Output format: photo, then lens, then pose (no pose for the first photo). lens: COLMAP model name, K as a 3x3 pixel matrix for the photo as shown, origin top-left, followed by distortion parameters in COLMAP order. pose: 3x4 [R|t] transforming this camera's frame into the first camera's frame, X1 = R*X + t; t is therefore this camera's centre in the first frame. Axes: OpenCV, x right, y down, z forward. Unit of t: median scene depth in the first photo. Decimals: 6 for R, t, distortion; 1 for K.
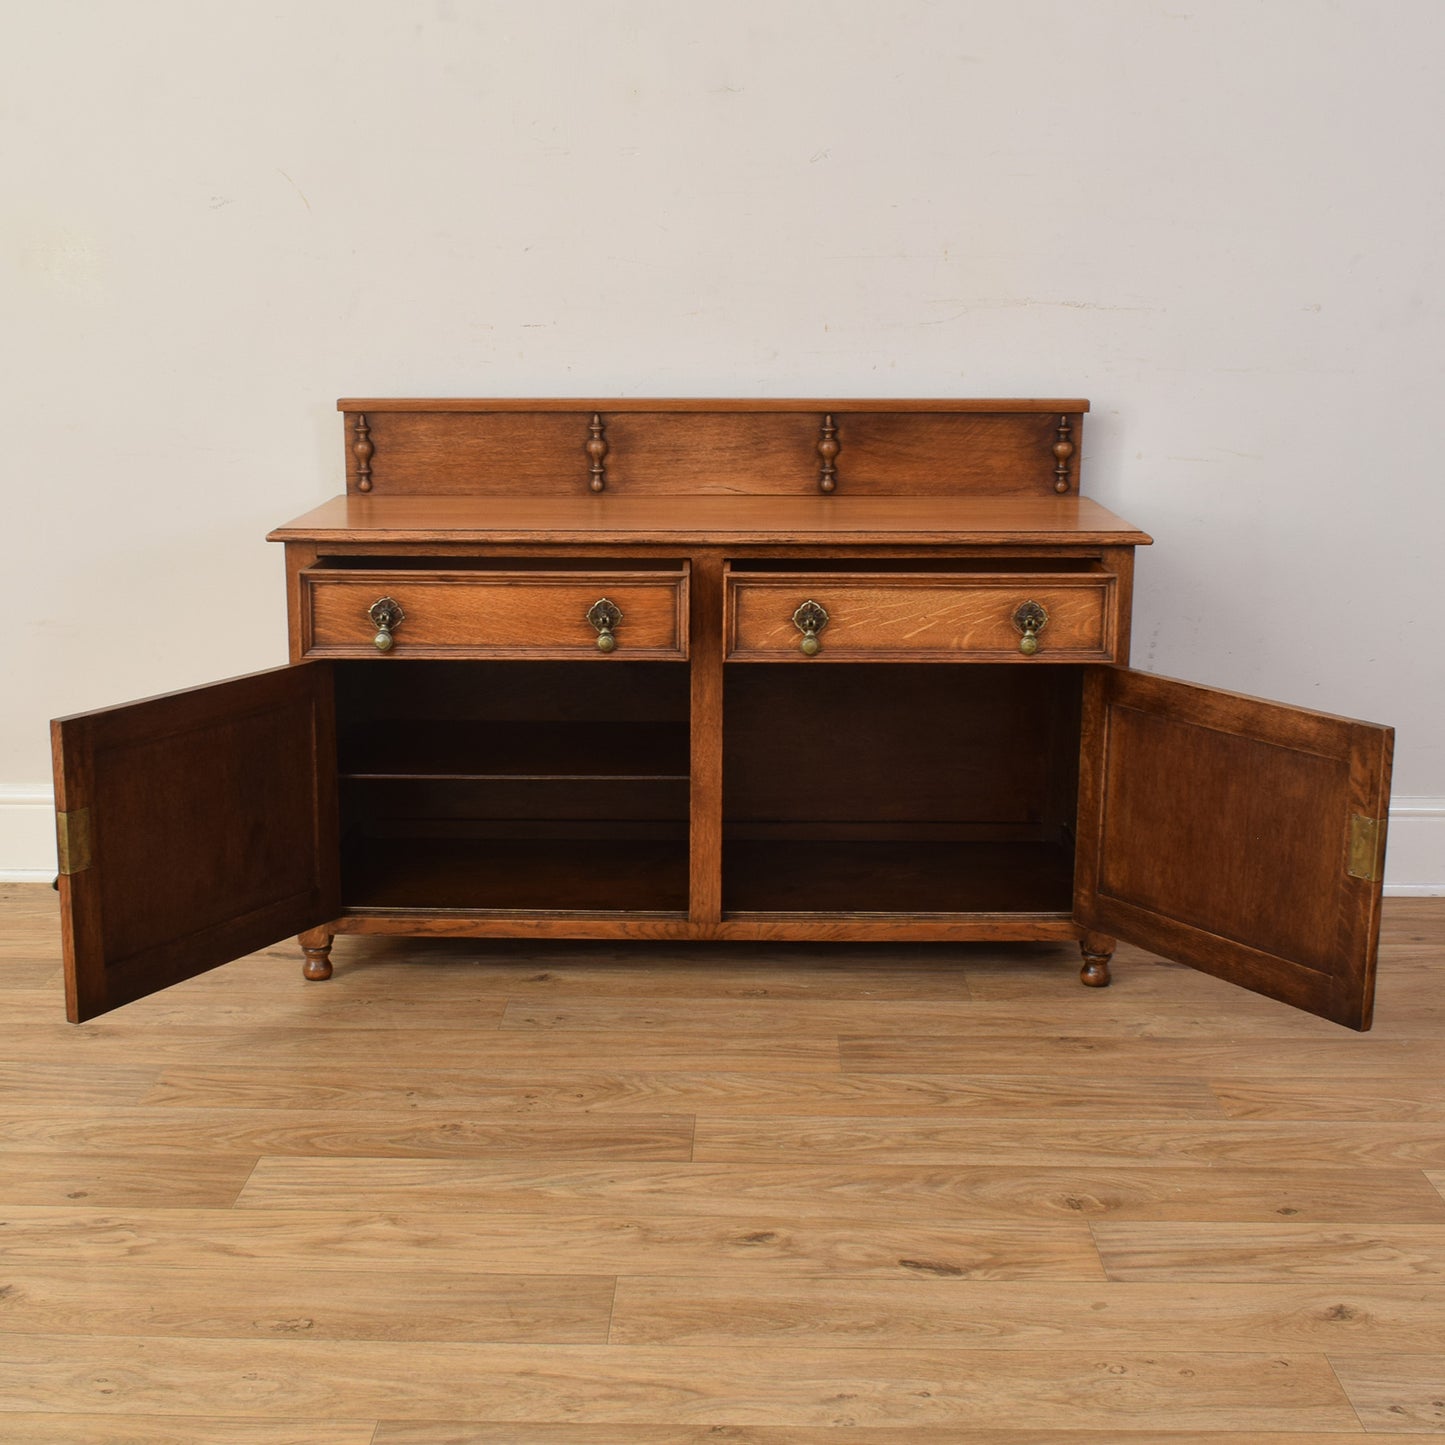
lens RADIAL K [[2101.1, 0, 657.3], [0, 2101.1, 757.2], [0, 0, 1]] dist [-0.023795, 0.000000]
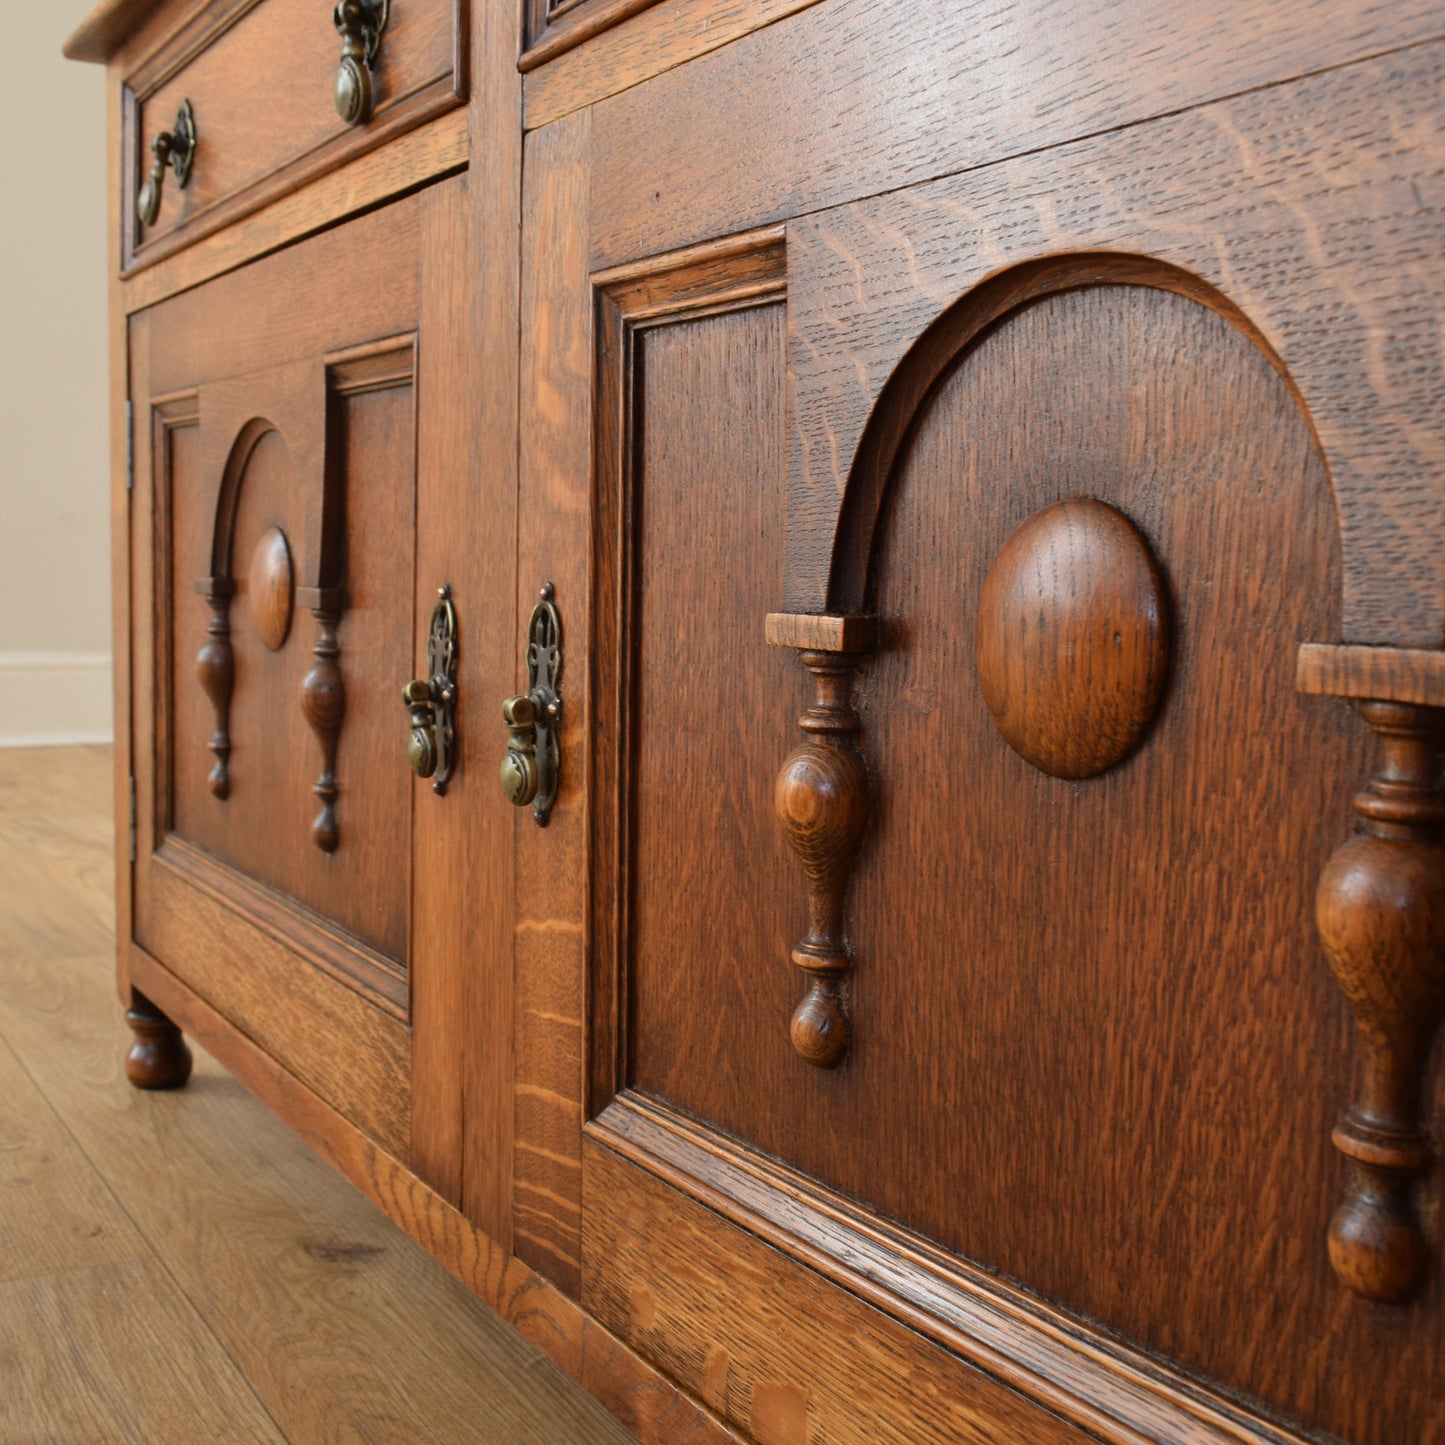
lens RADIAL K [[1783.3, 0, 719.0], [0, 1783.3, 726.7], [0, 0, 1]] dist [-0.021428, 0.000000]
pose [[0.549410, 0.089176, -0.830781, 0.226203], [-0.199155, 0.979608, -0.026554, 0.020473], [0.811472, 0.180043, 0.555966, 0.960321]]
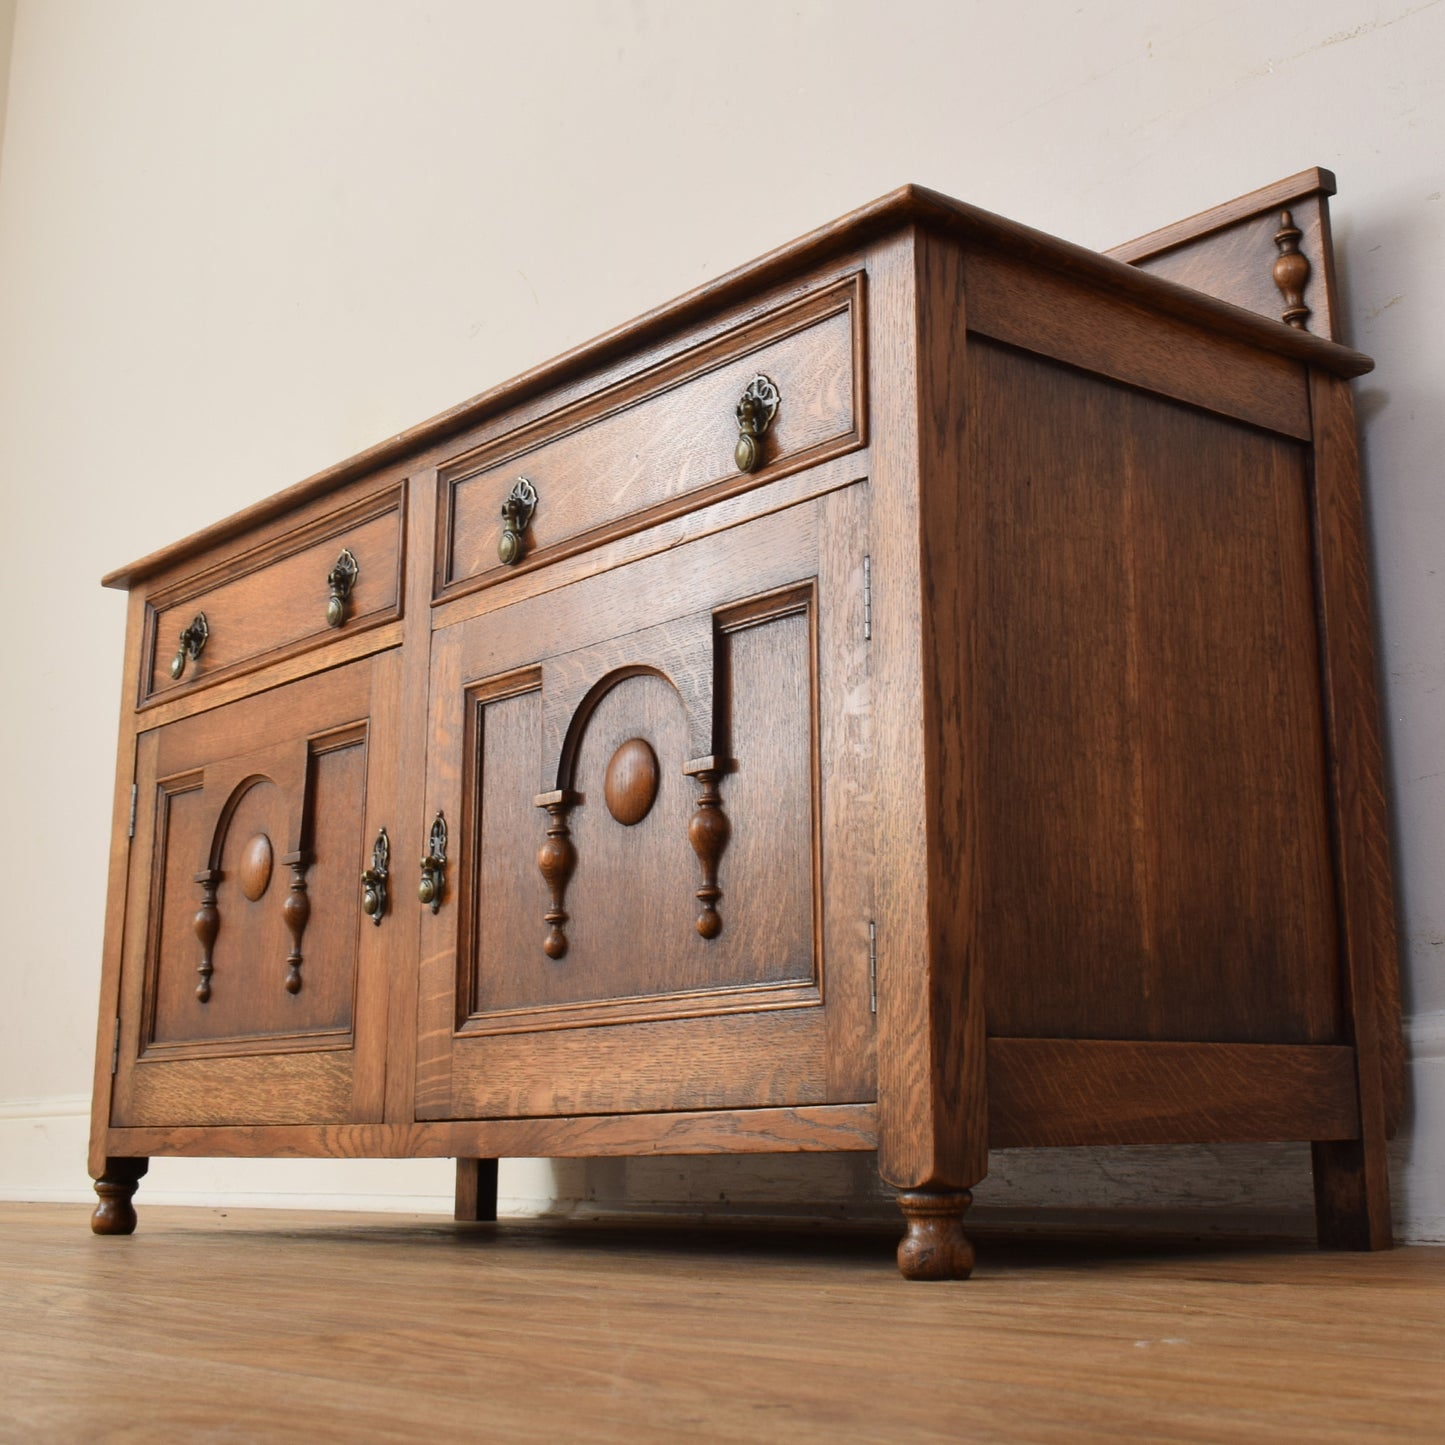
lens RADIAL K [[2144.0, 0, 830.5], [0, 2144.0, 593.3], [0, 0, 1]] dist [-0.046319, 0.000000]
pose [[0.687194, -0.188179, -0.701678, 0.543723], [-0.147307, 0.909710, -0.388237, 0.162157], [0.711382, 0.370156, 0.597428, 0.756678]]
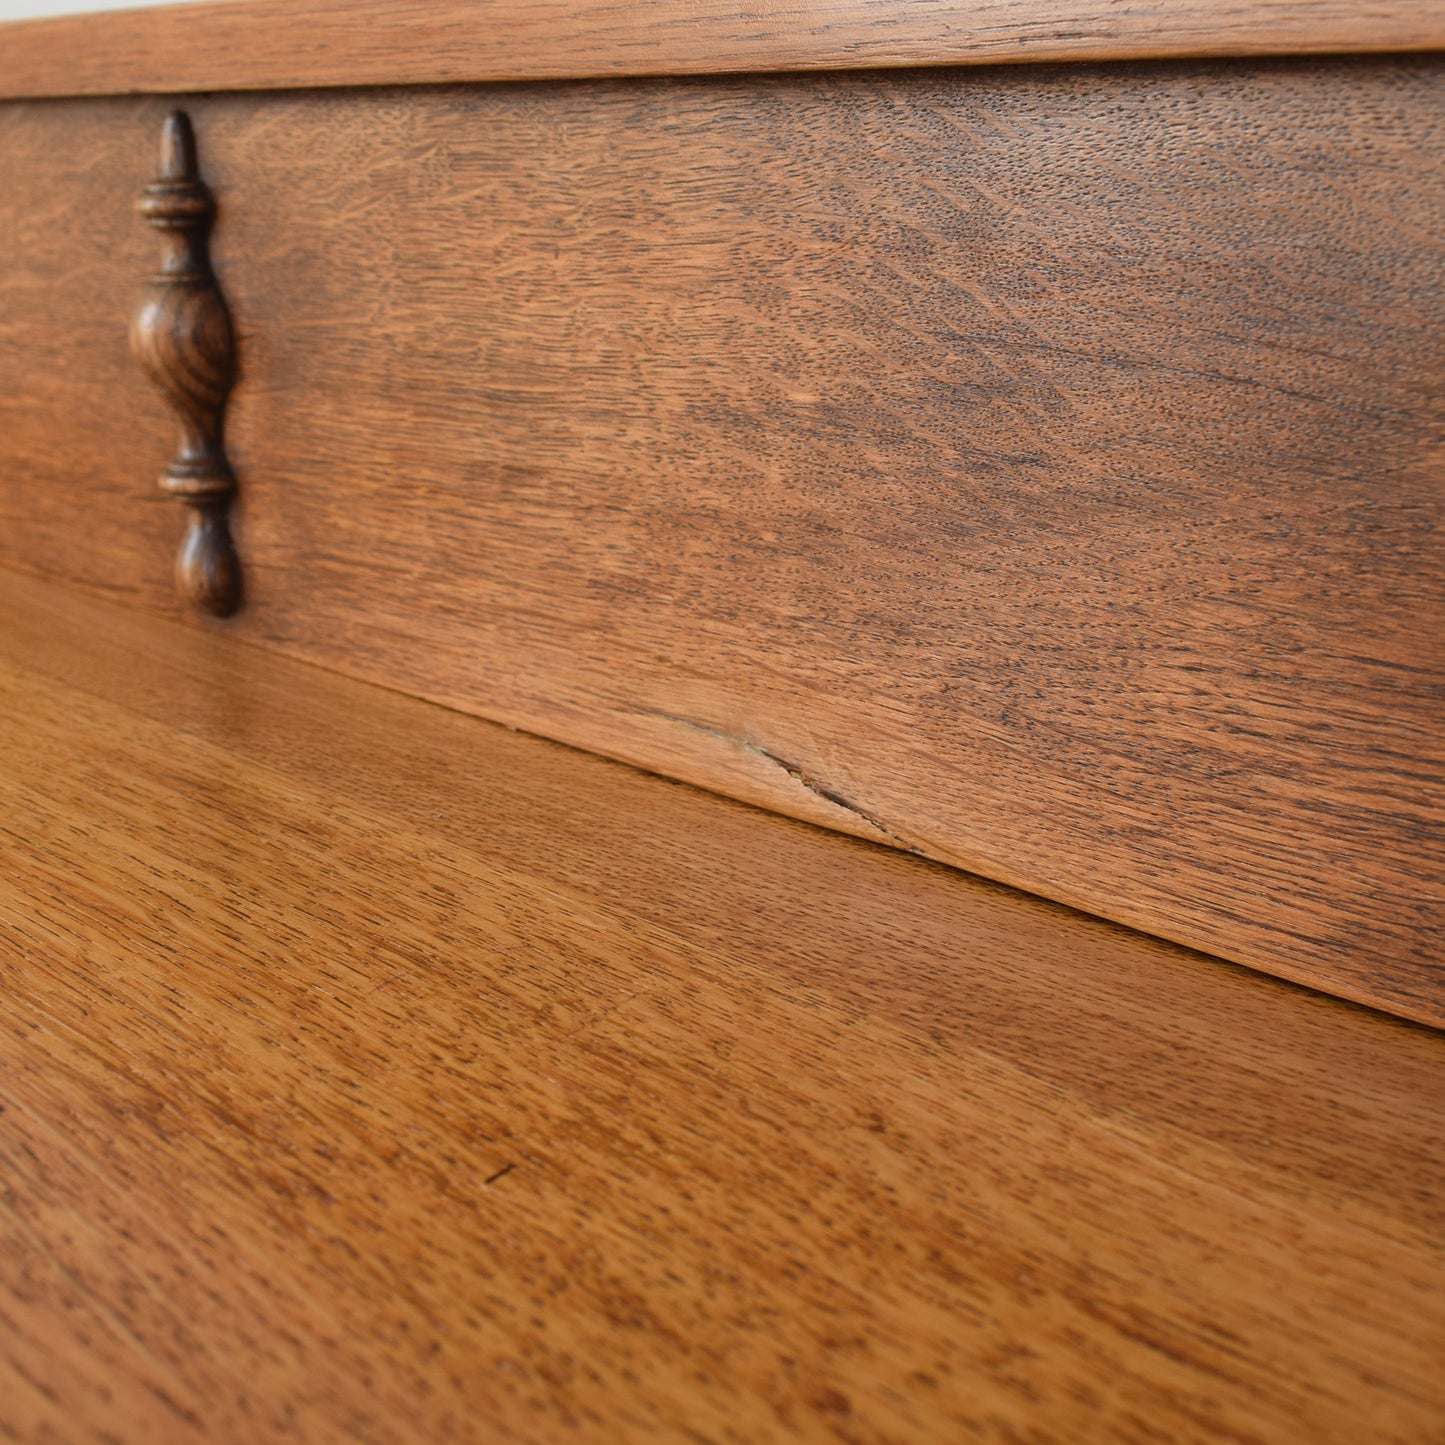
lens RADIAL K [[2144.0, 0, 751.0], [0, 2144.0, 765.2], [0, 0, 1]] dist [-0.046319, 0.000000]
pose [[0.703259, 0.204437, -0.680905, 0.134834], [-0.182875, 0.977553, 0.104625, -0.166285], [0.687010, 0.050942, 0.724860, 1.084623]]
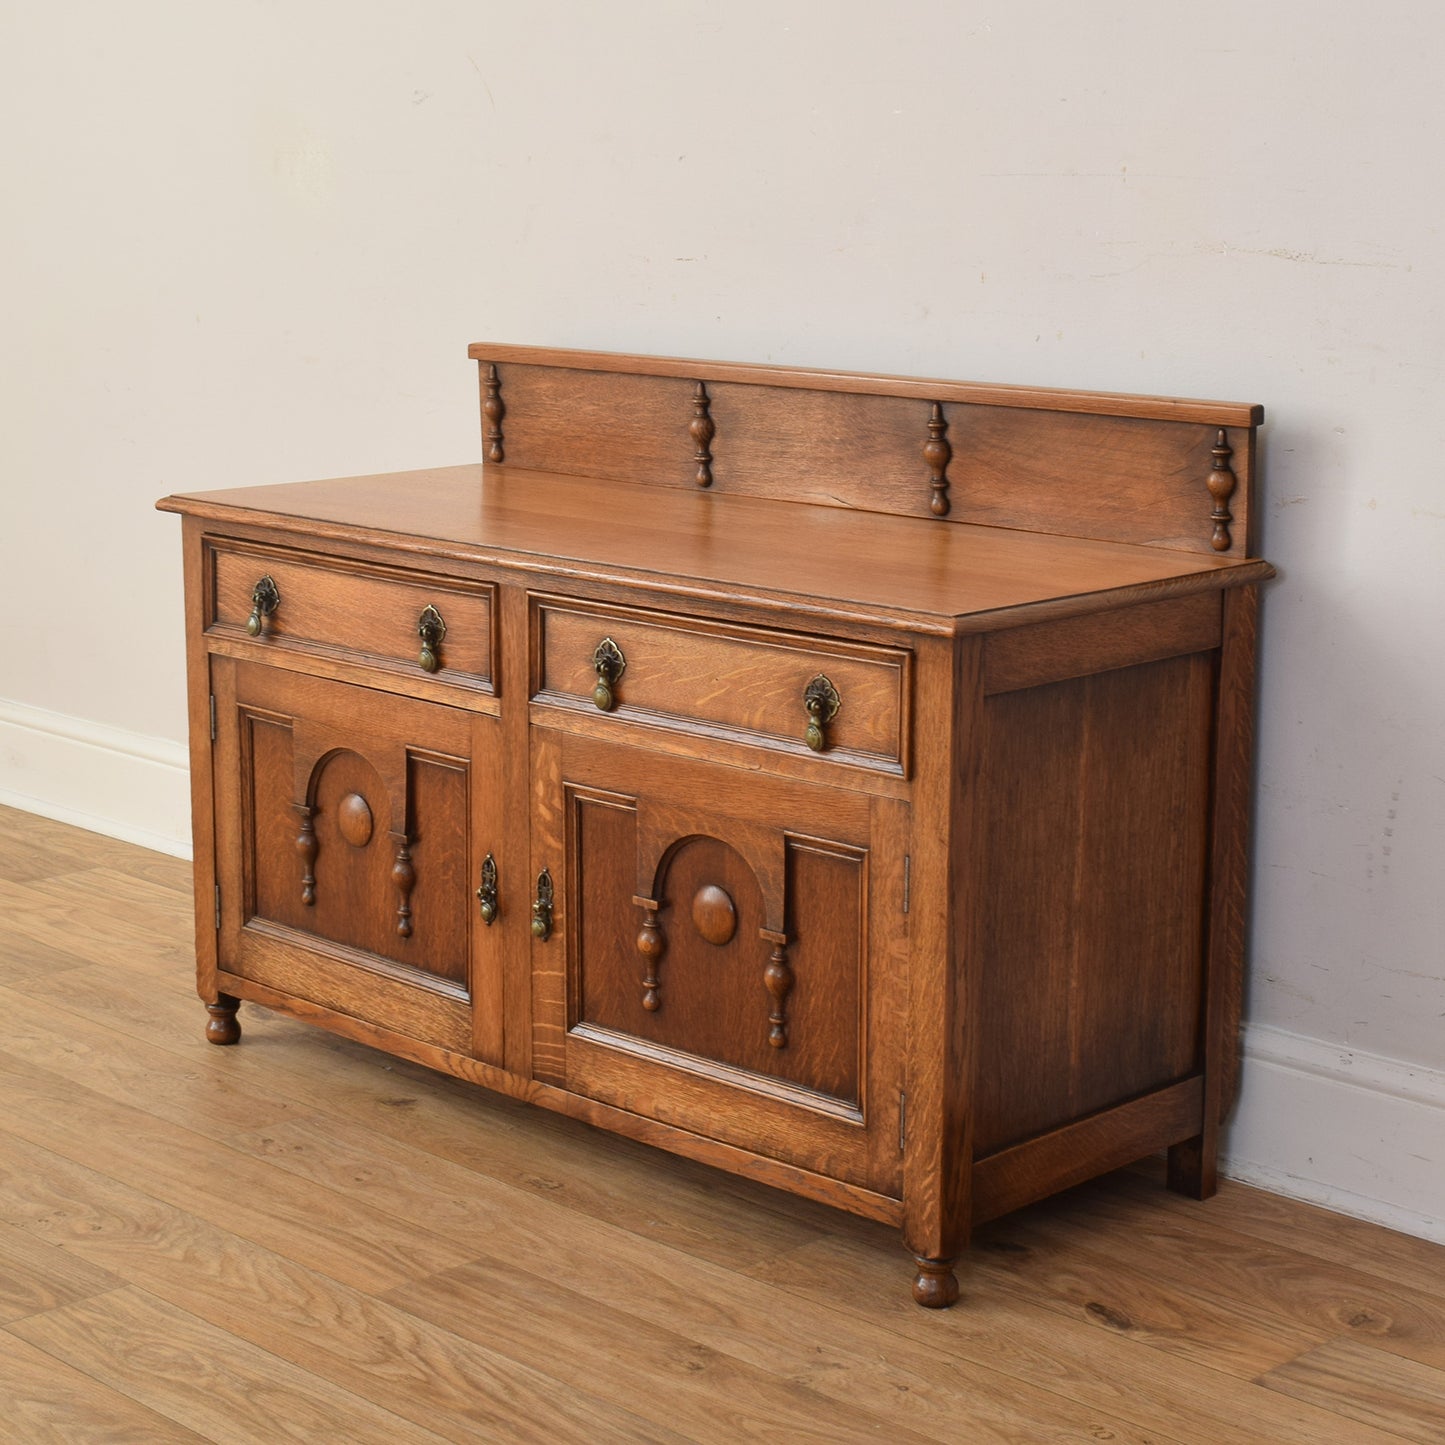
lens RADIAL K [[2868.2, 0, 764.6], [0, 2868.2, 751.0], [0, 0, 1]] dist [-0.036946, 0.000000]
pose [[0.741755, 0.145436, -0.654712, 0.785722], [-0.152816, 0.987176, 0.046155, -0.100692], [0.653029, 0.065815, 0.754468, 0.310389]]
